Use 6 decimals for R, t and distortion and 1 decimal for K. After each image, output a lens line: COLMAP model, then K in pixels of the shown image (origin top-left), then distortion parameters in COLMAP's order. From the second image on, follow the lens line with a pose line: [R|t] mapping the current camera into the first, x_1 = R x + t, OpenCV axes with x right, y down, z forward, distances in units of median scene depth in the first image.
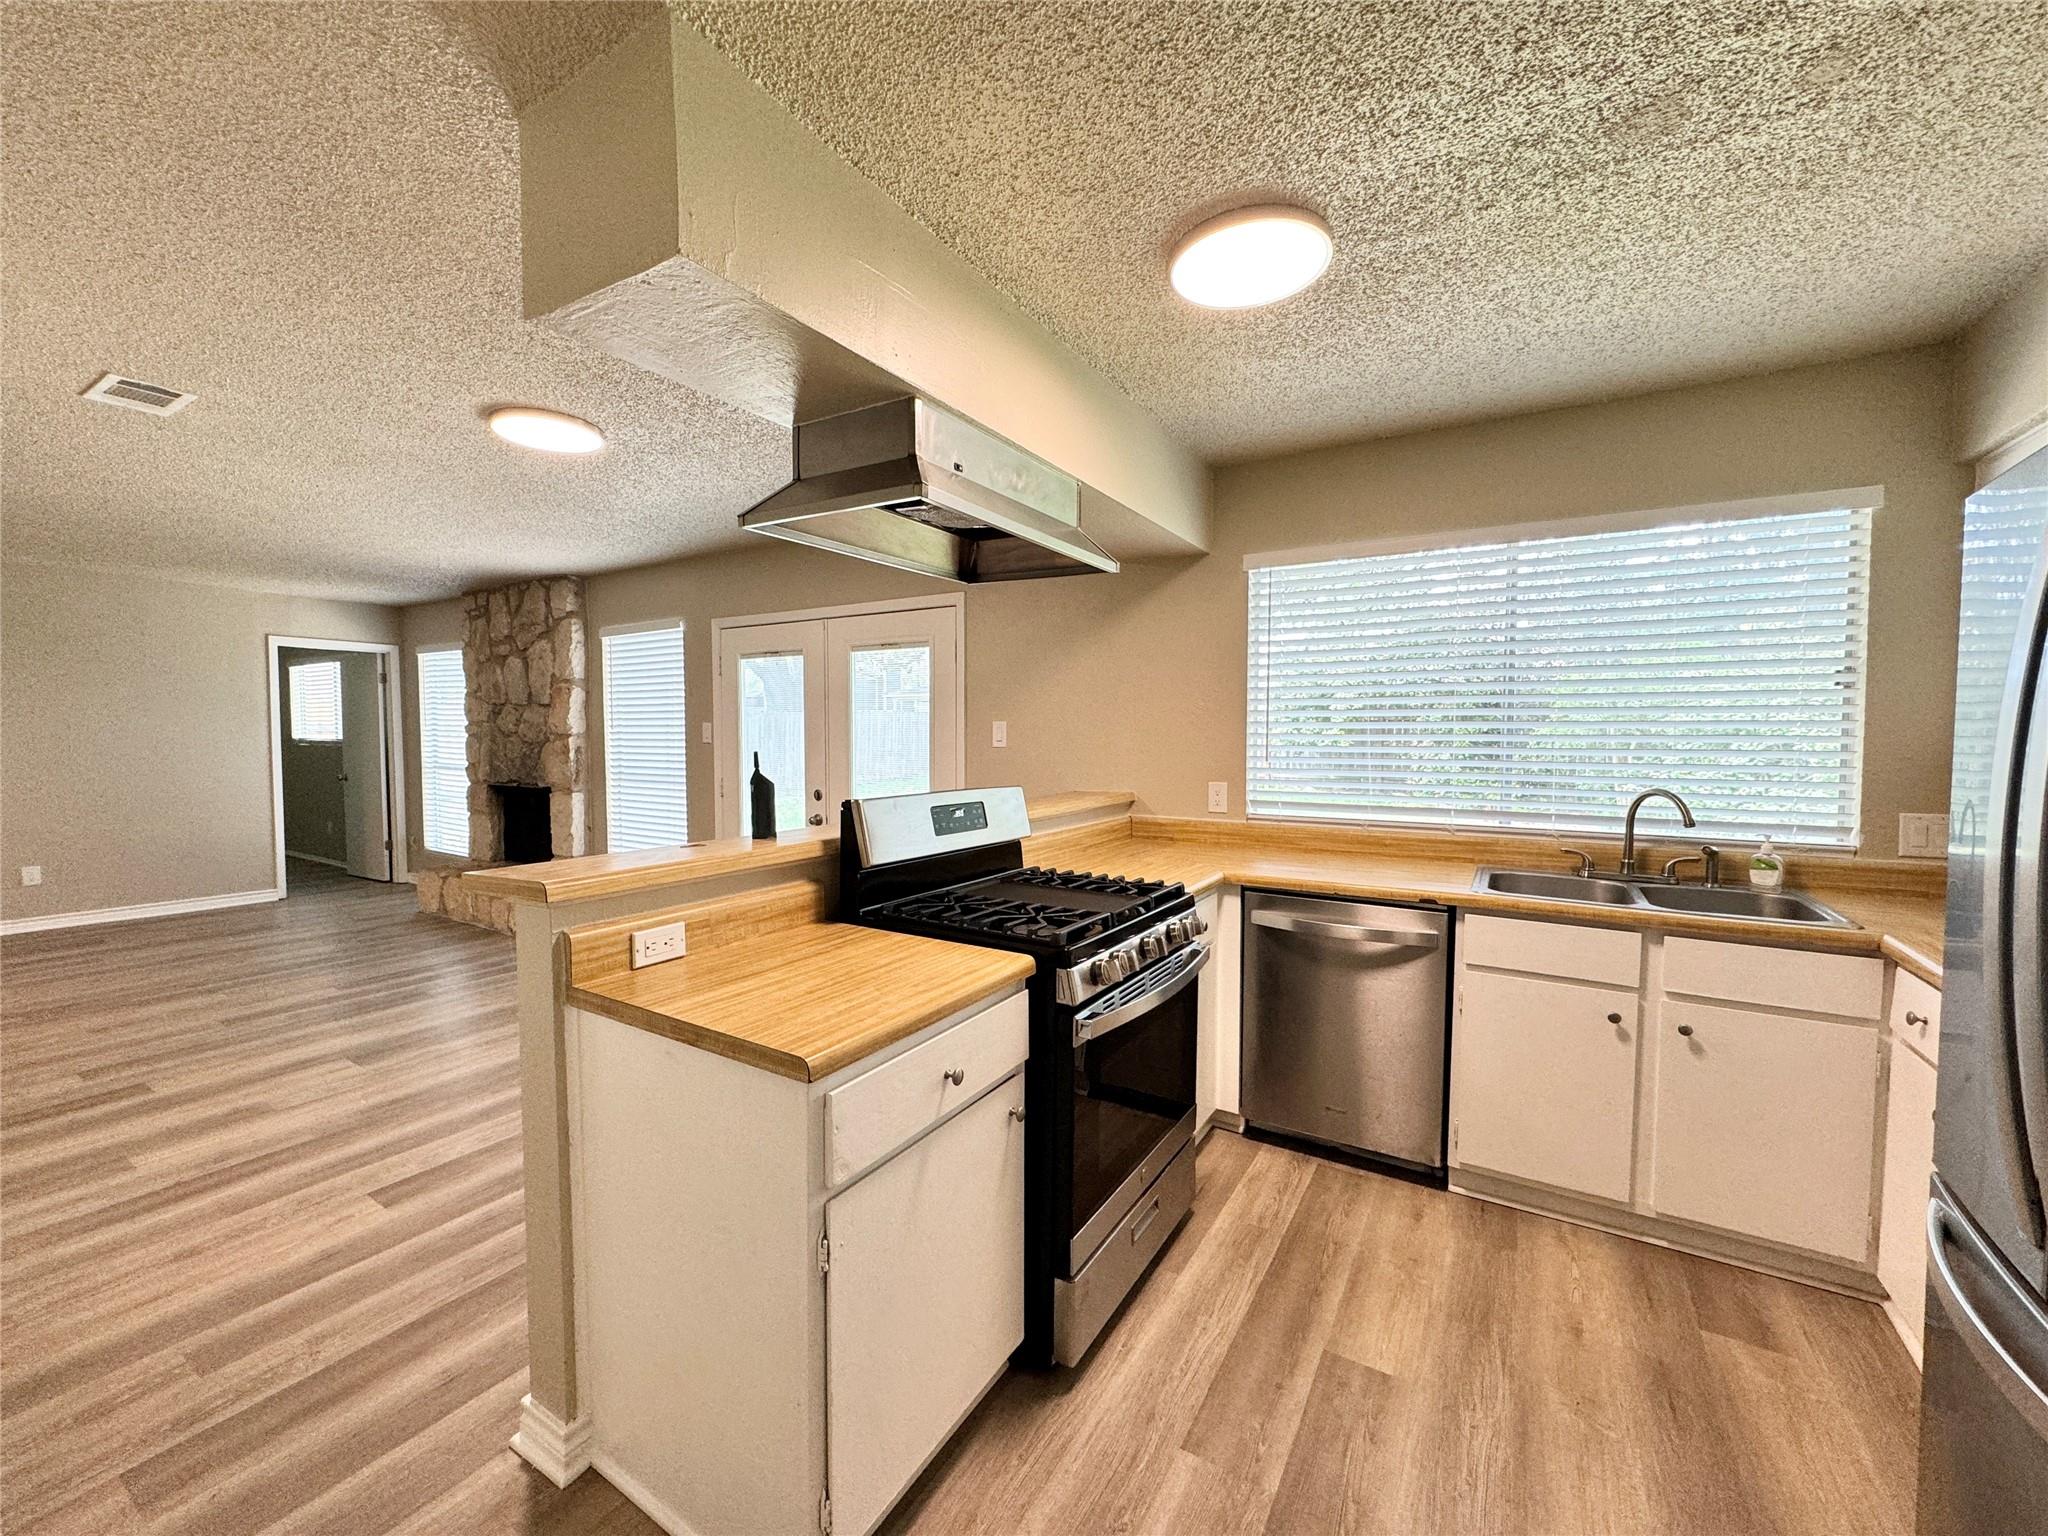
lens RADIAL K [[813.1, 0, 1023.7], [0, 813.1, 770.3], [0, 0, 1]] dist [-0.001009, -0.000745]
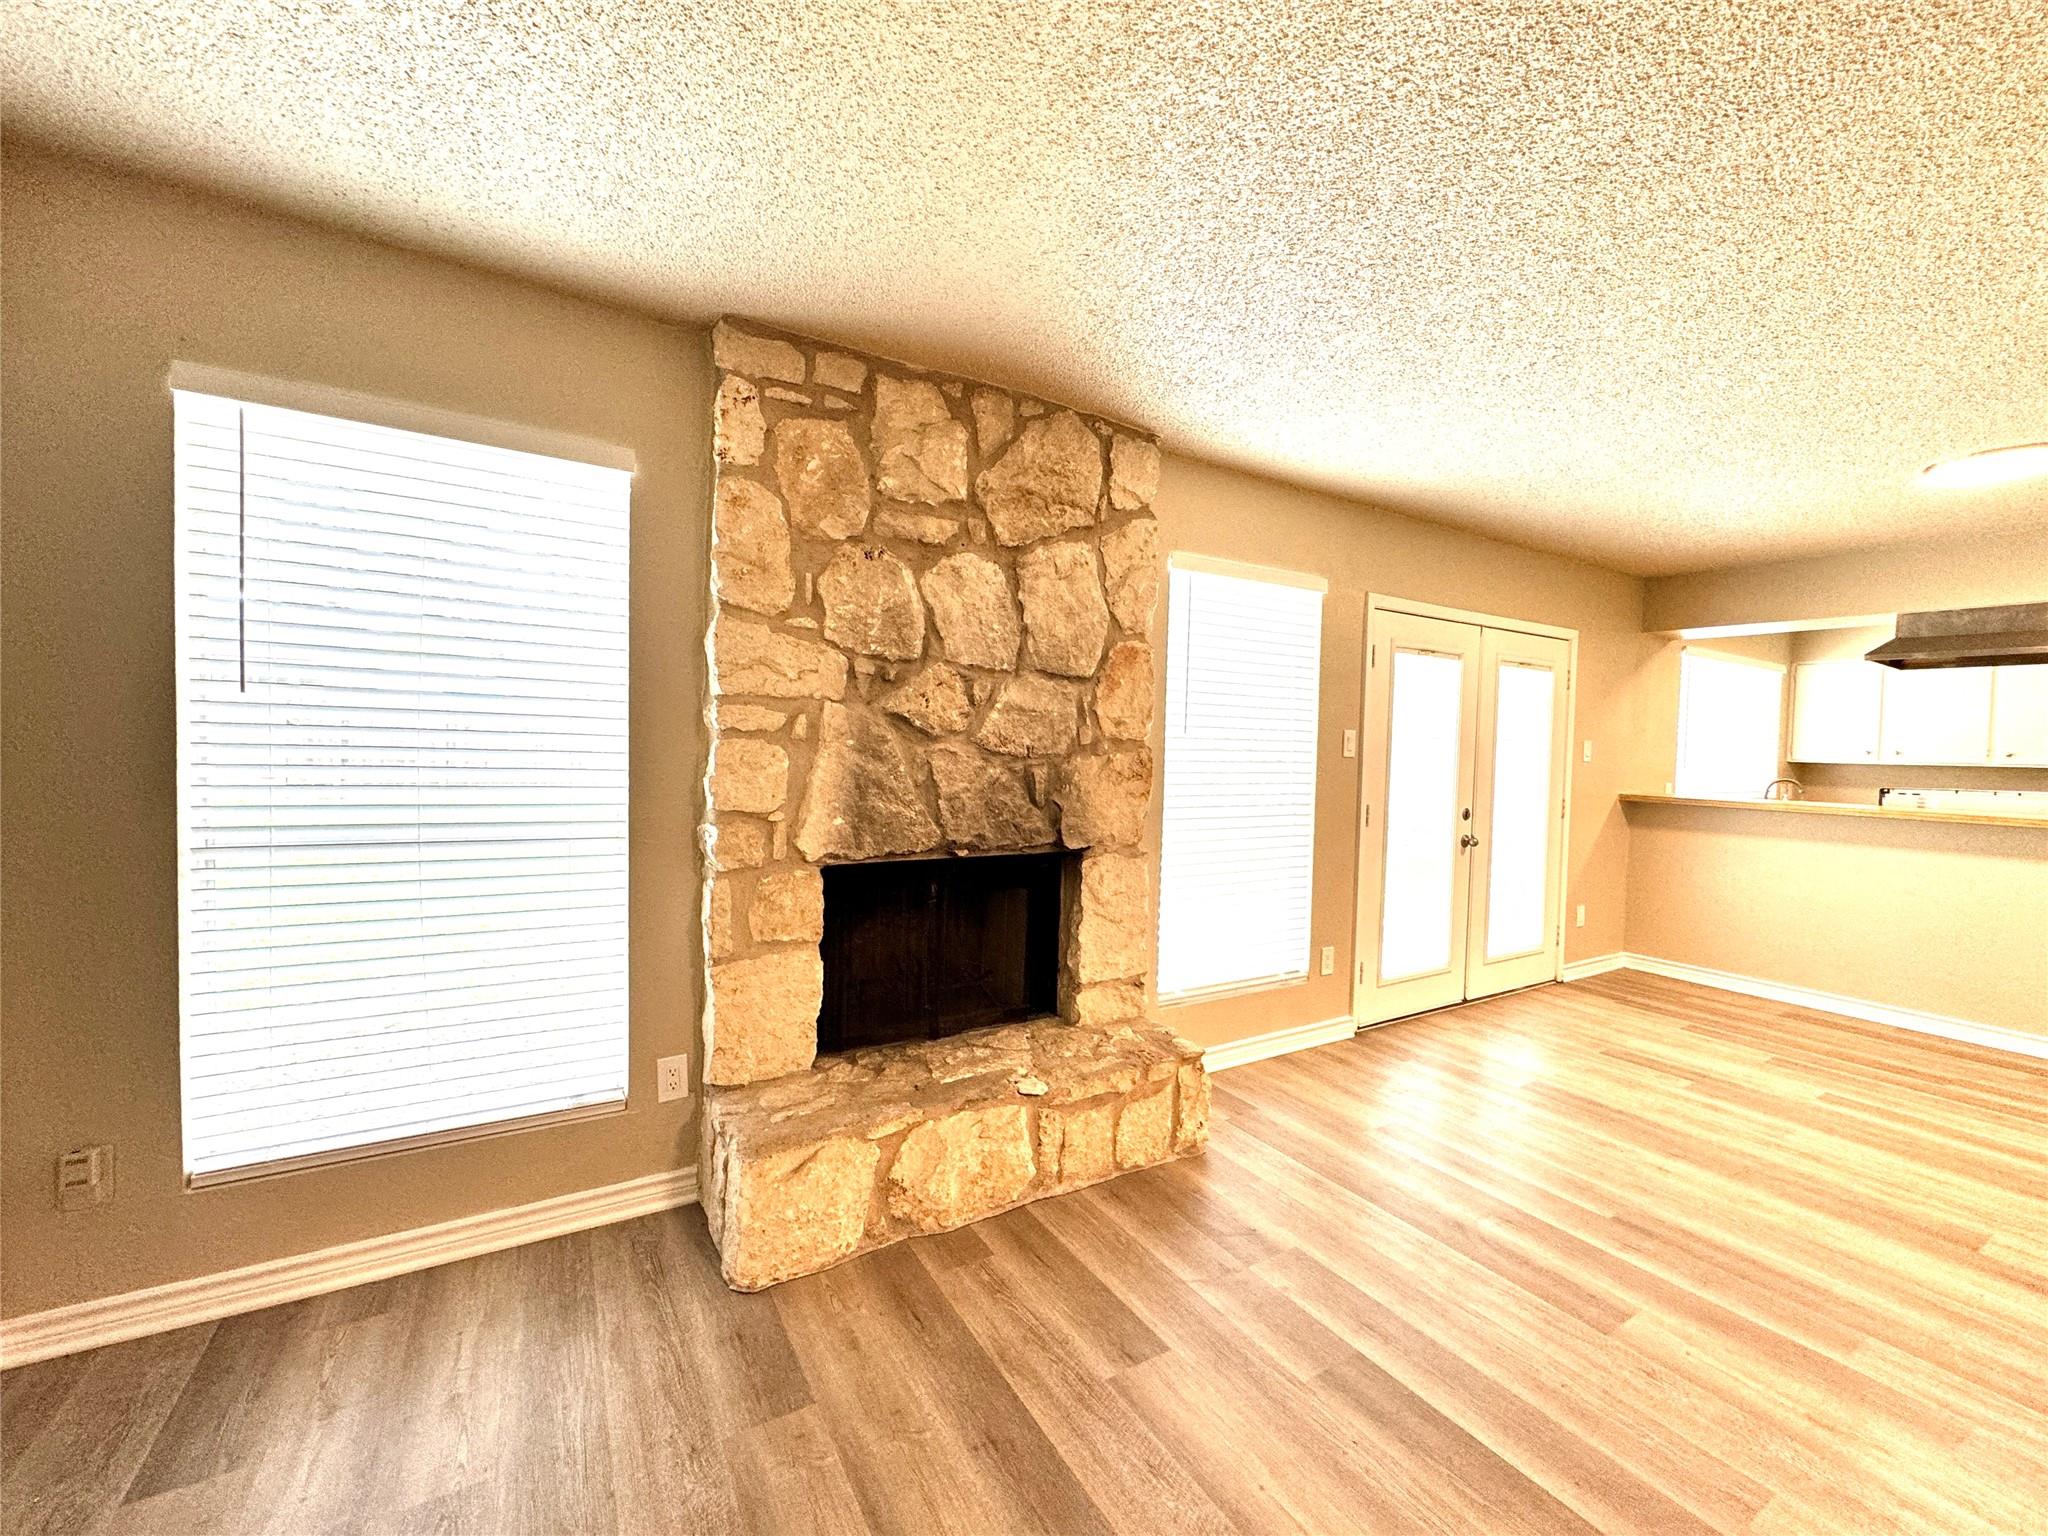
lens RADIAL K [[813.1, 0, 1022.1], [0, 813.1, 767.8], [0, 0, 1]] dist [-0.001009, -0.000745]
pose [[0.460683, -0.018355, 0.887375, -1.203328], [0.017272, 0.999782, 0.011713, -0.038795], [-0.887397, 0.009931, 0.460900, 0.942093]]
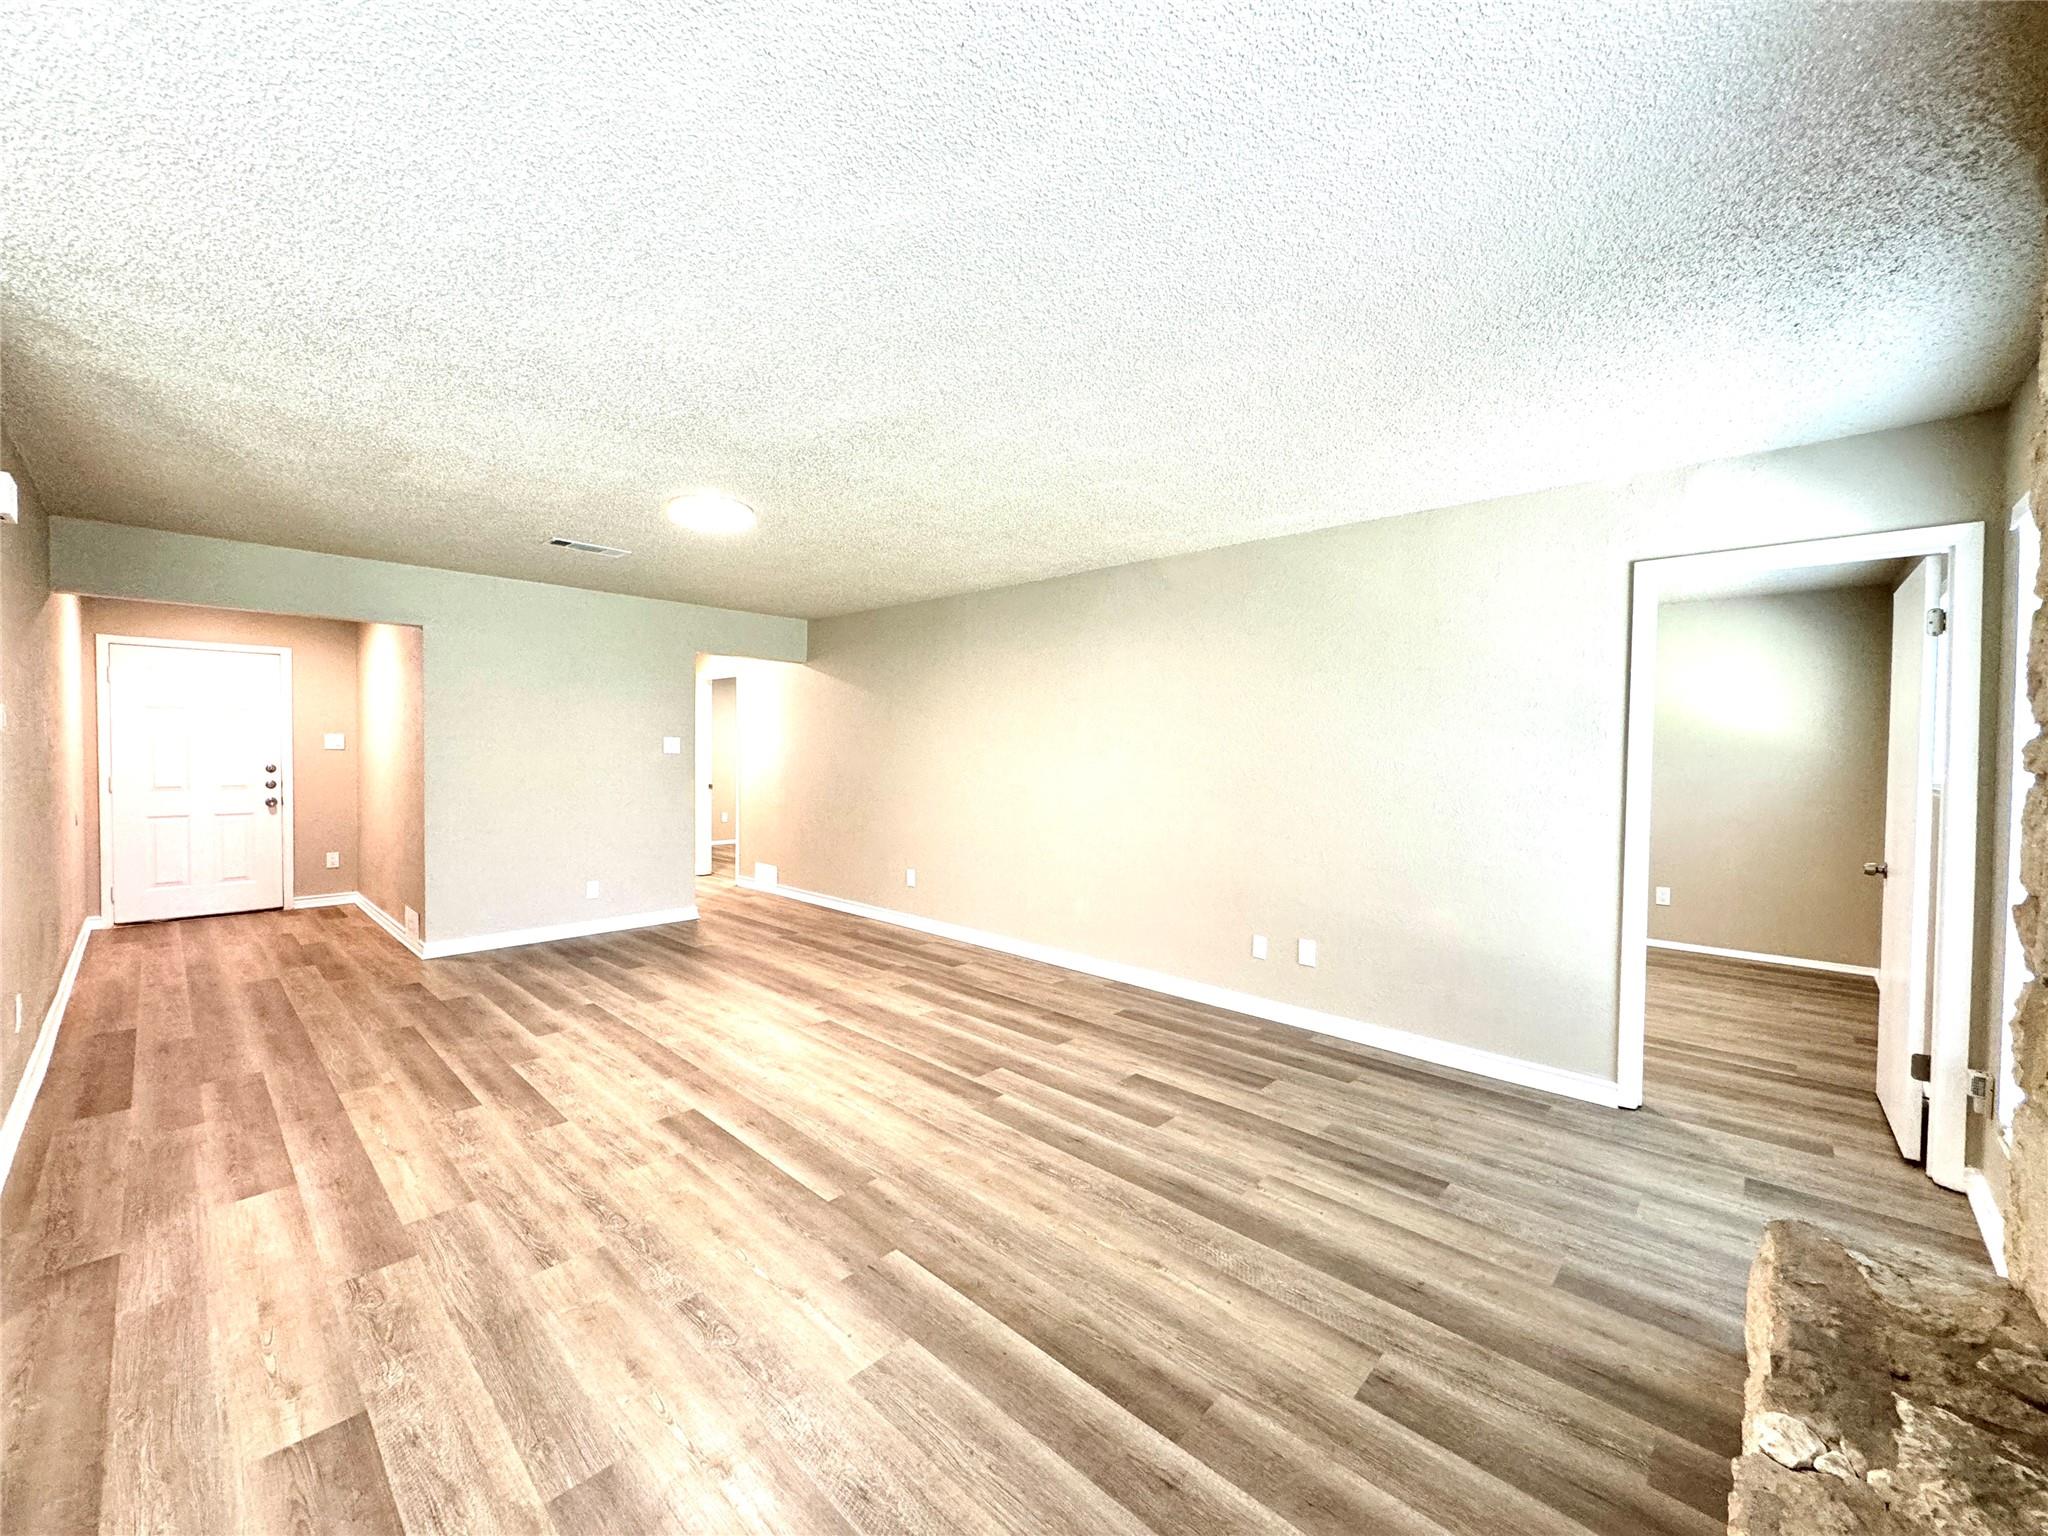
lens RADIAL K [[813.1, 0, 1022.0], [0, 813.1, 764.1], [0, 0, 1]] dist [-0.001009, -0.000745]
pose [[-0.195908, 0.008444, -0.980586, -0.491065], [-0.058086, 0.998107, 0.020200, -0.044531], [0.978901, 0.060916, -0.195046, 0.964131]]
